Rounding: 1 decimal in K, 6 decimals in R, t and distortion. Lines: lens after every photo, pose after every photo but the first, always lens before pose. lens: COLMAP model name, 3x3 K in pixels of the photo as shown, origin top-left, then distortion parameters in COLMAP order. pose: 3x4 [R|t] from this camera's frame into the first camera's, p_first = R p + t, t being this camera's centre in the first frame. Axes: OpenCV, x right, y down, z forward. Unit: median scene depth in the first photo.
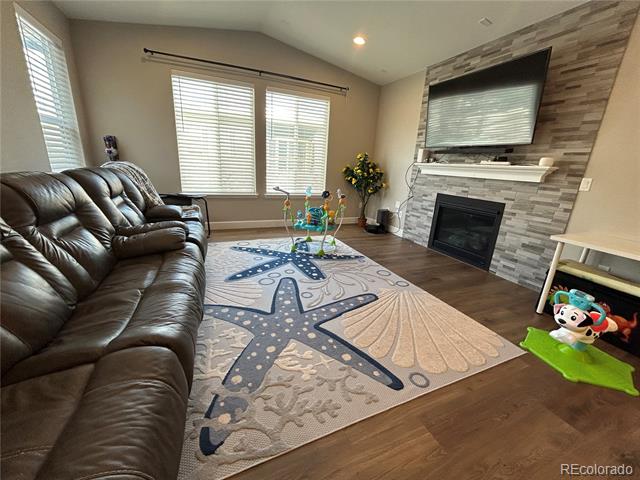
lens RADIAL K [[256.7, 0, 320.0], [0, 256.7, 240.0], [0, 0, 1]] dist [-0.000428, 0.000266]
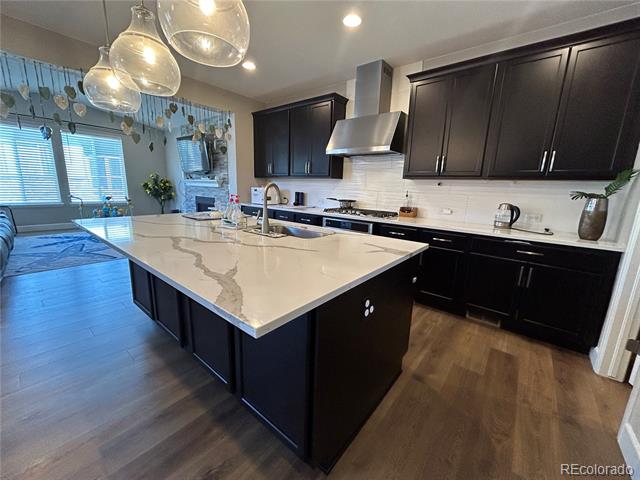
lens RADIAL K [[256.7, 0, 320.0], [0, 256.7, 240.0], [0, 0, 1]] dist [-0.000428, 0.000266]
pose [[0.890042, -0.117028, 0.440601, 0.485674], [0.145818, 0.988796, -0.031927, 0.356244], [-0.431928, 0.092664, 0.897135, -1.111991]]
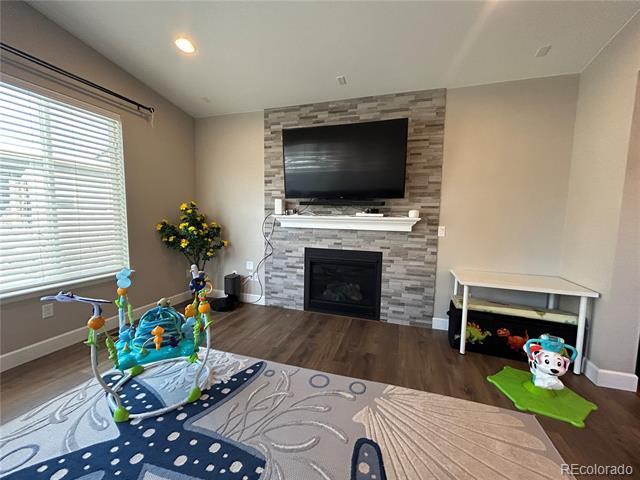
lens RADIAL K [[256.7, 0, 320.0], [0, 256.7, 240.0], [0, 0, 1]] dist [-0.000428, 0.000266]
pose [[0.660410, -0.114807, 0.742077, -0.189476], [0.229601, 0.971786, -0.053988, -0.177116], [-0.714942, 0.206036, 0.668137, 0.441813]]
